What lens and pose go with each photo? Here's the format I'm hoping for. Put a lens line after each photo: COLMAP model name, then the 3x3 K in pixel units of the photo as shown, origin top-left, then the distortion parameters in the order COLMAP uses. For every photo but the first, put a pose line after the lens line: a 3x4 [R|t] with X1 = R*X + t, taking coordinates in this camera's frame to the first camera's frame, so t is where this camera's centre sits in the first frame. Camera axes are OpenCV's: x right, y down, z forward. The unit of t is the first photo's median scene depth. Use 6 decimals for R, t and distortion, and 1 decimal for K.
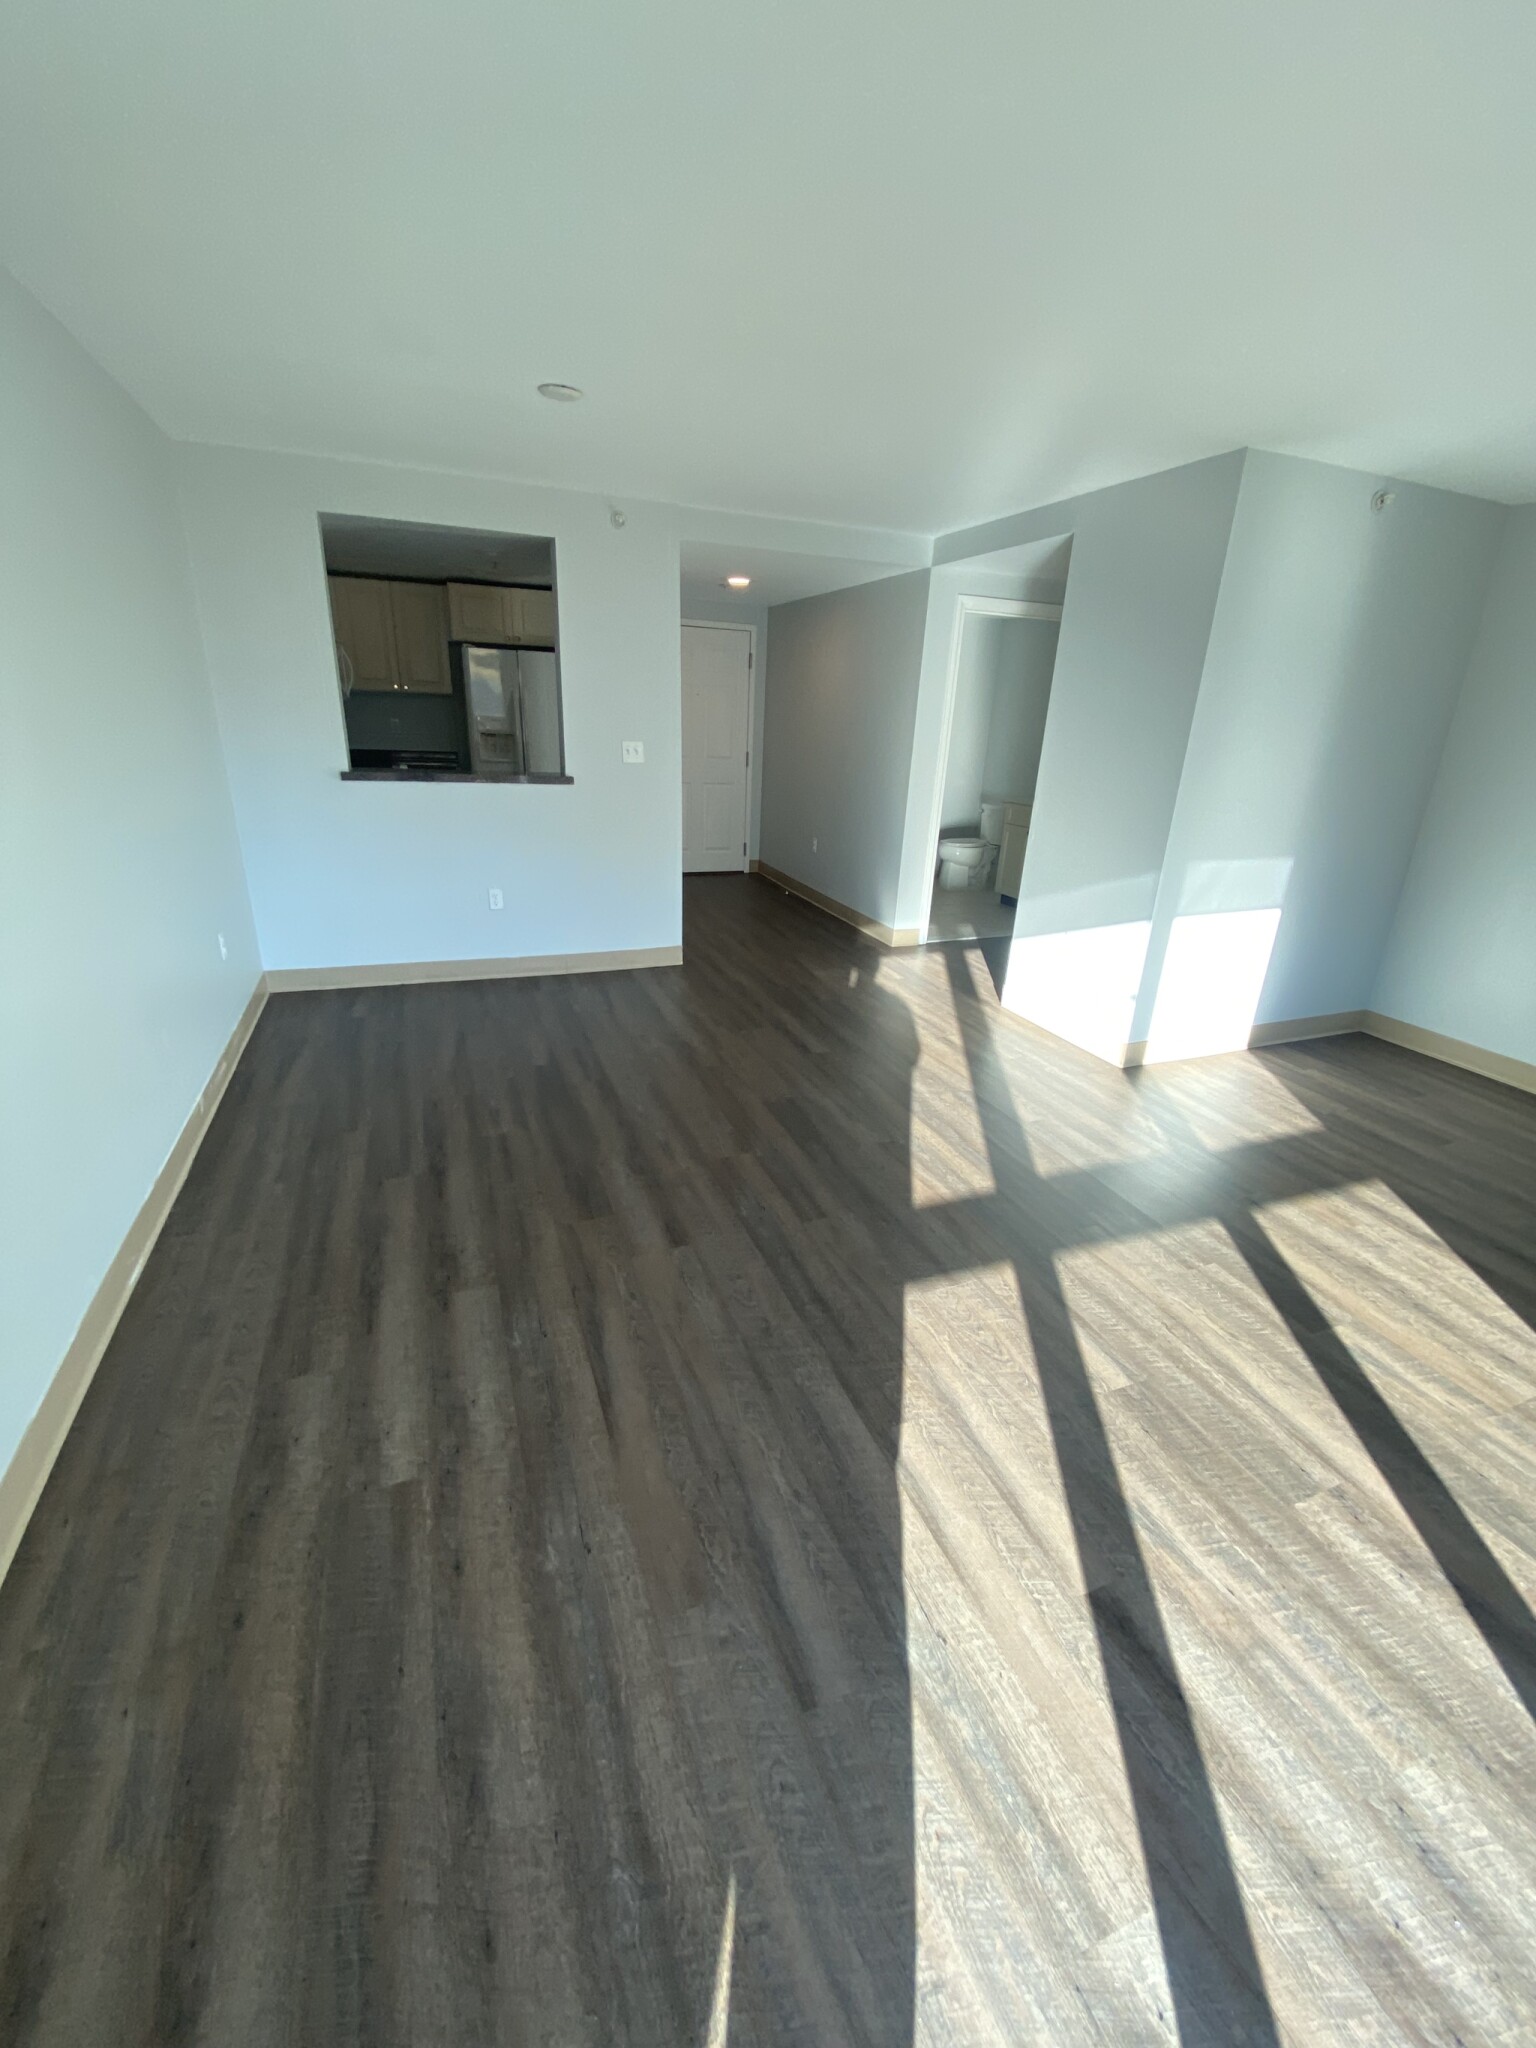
lens RADIAL K [[832.0, 0, 771.1], [0, 832.0, 1030.9], [0, 0, 1]] dist [0.007031, -0.013326]
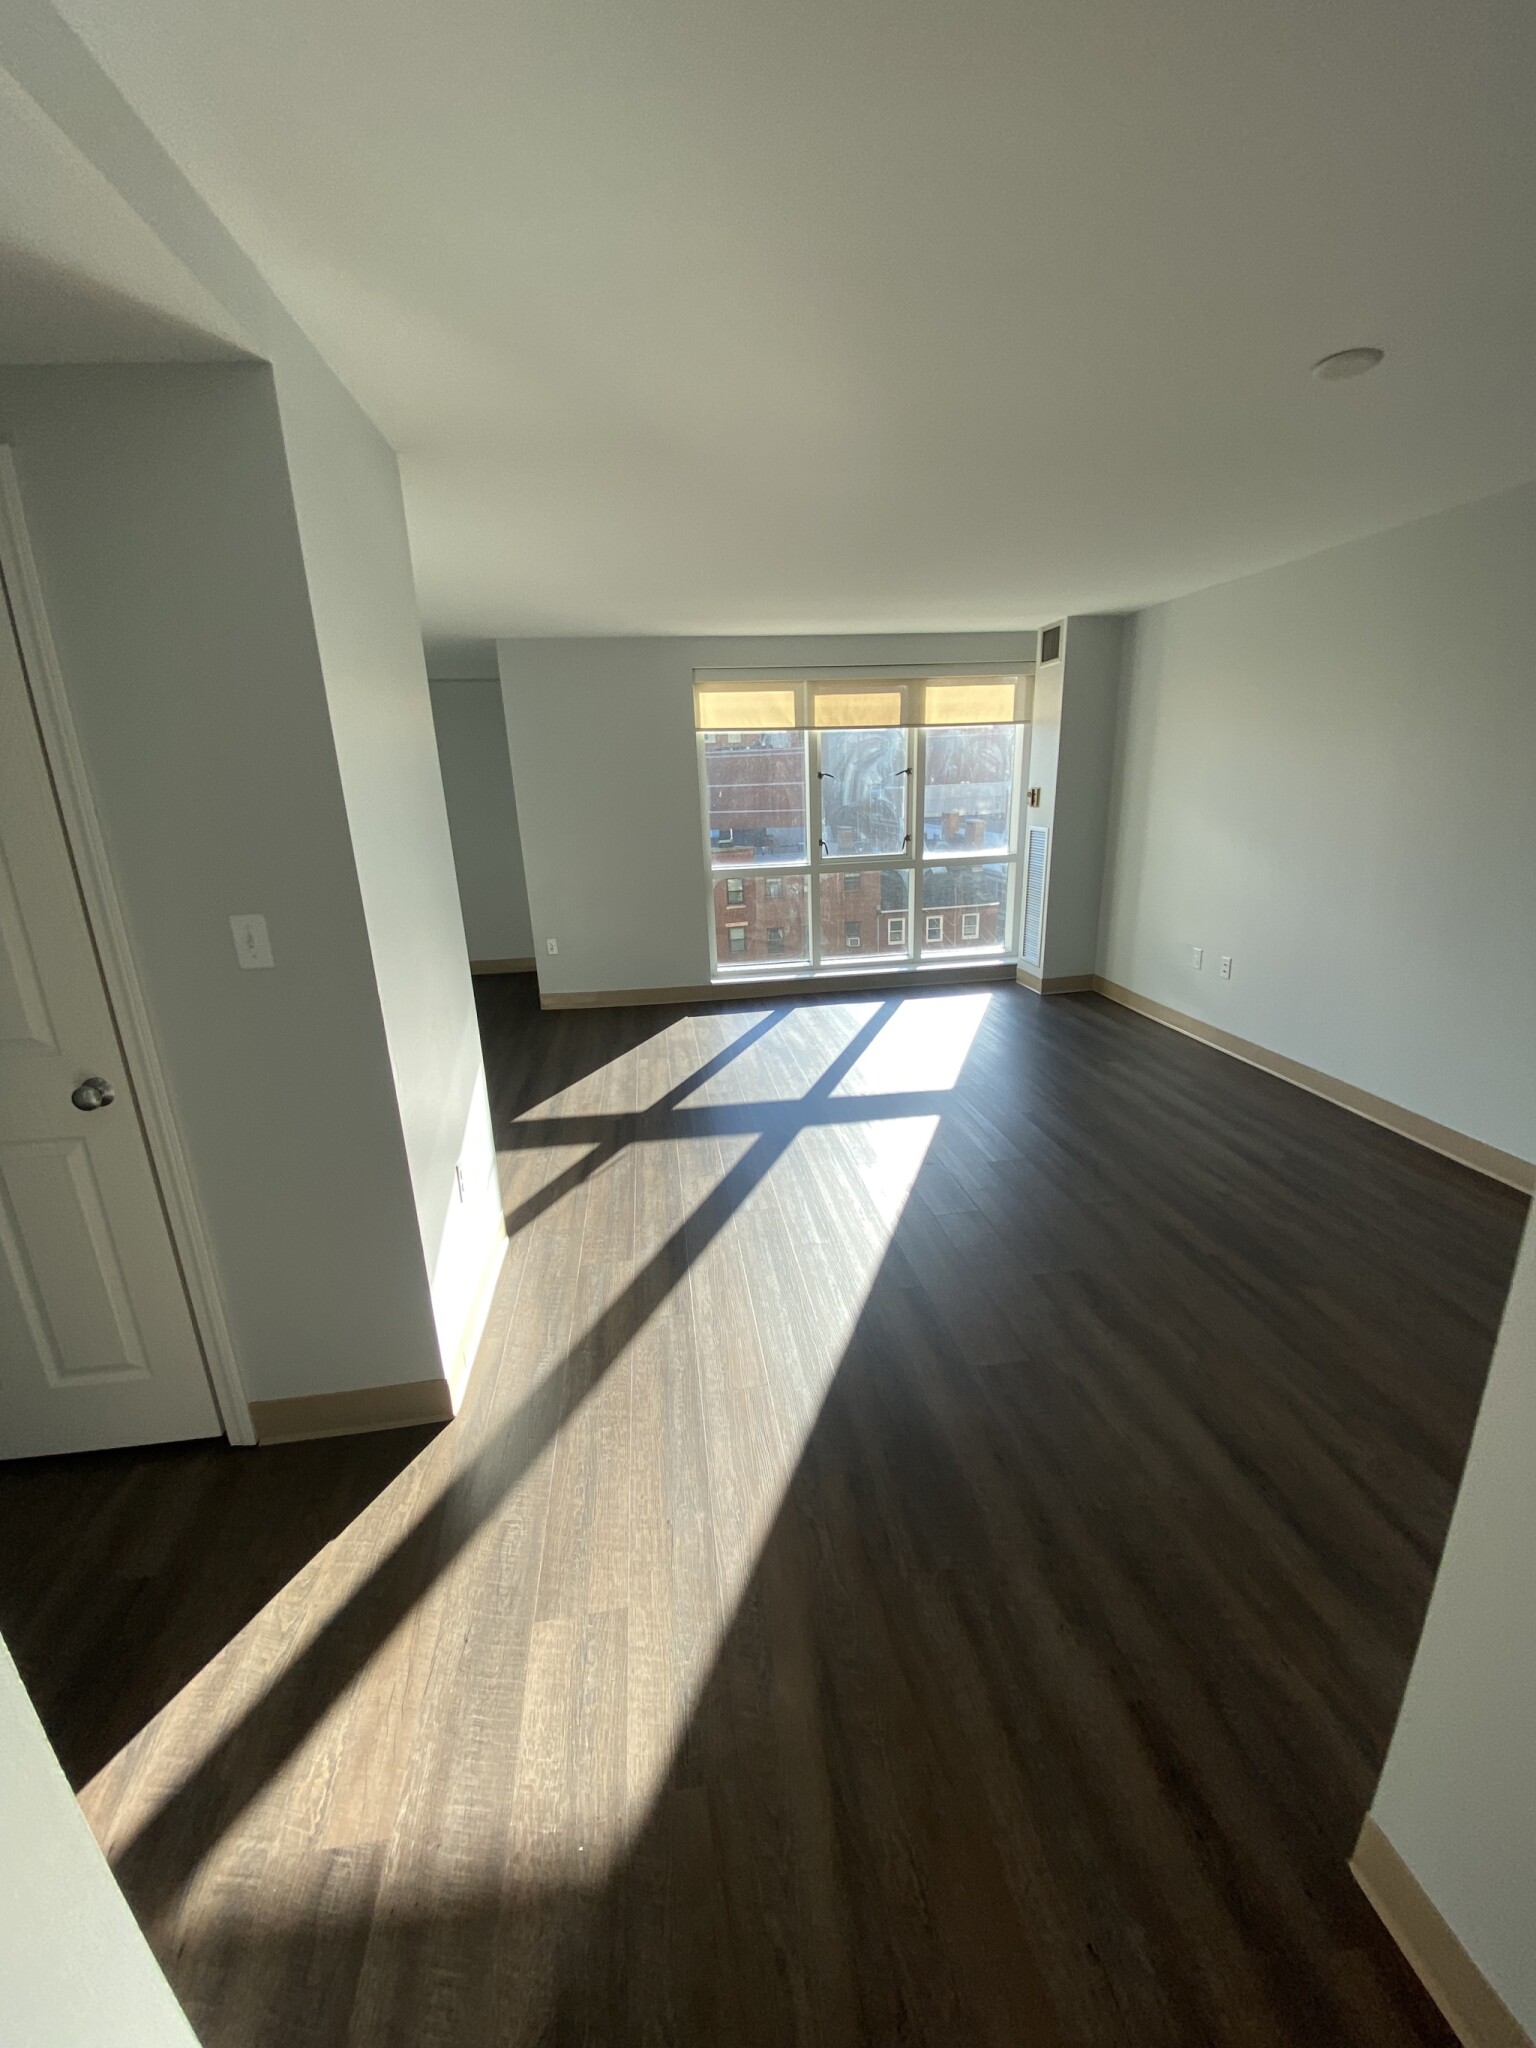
lens RADIAL K [[834.4, 0, 768.0], [0, 834.4, 1024.0], [0, 0, 1]] dist [0.036335, -0.000016]
pose [[-0.971630, -0.080167, 0.222504, 0.031377], [0.074149, 0.790109, 0.608465, -0.818920], [-0.224581, 0.607701, -0.761750, 2.032761]]
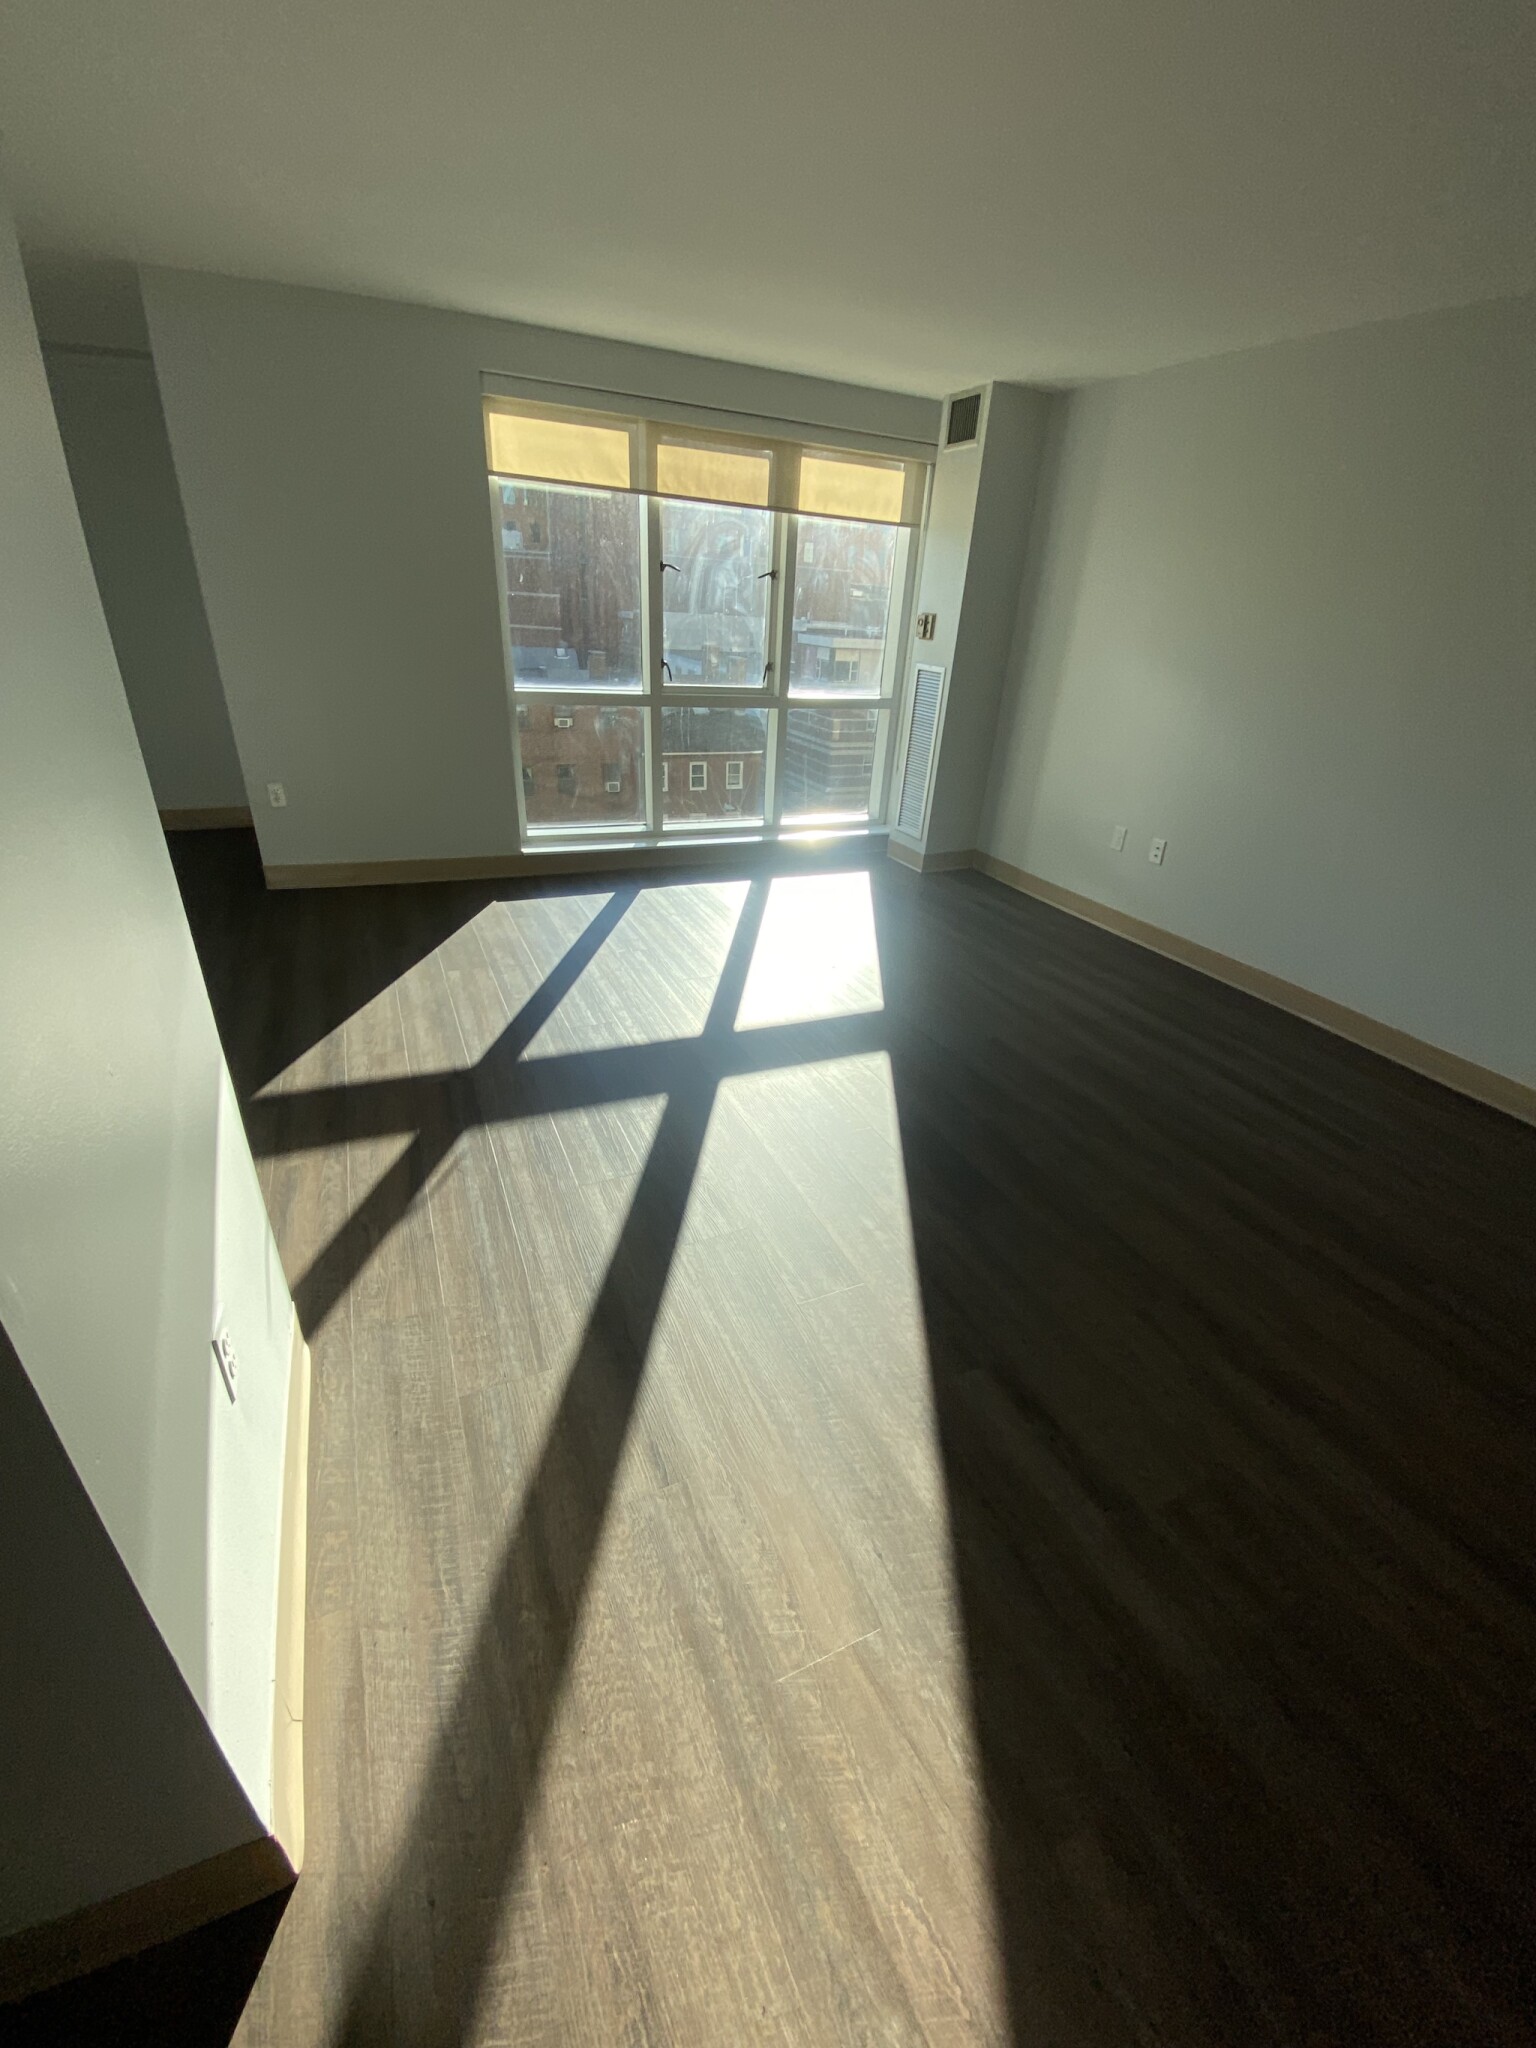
lens RADIAL K [[832.0, 0, 771.1], [0, 832.0, 1030.9], [0, 0, 1]] dist [0.007031, -0.013326]
pose [[-0.992936, -0.070367, -0.095530, 0.326136], [-0.118099, 0.663568, 0.738736, -0.602401], [0.011408, 0.744800, -0.667191, 1.672091]]
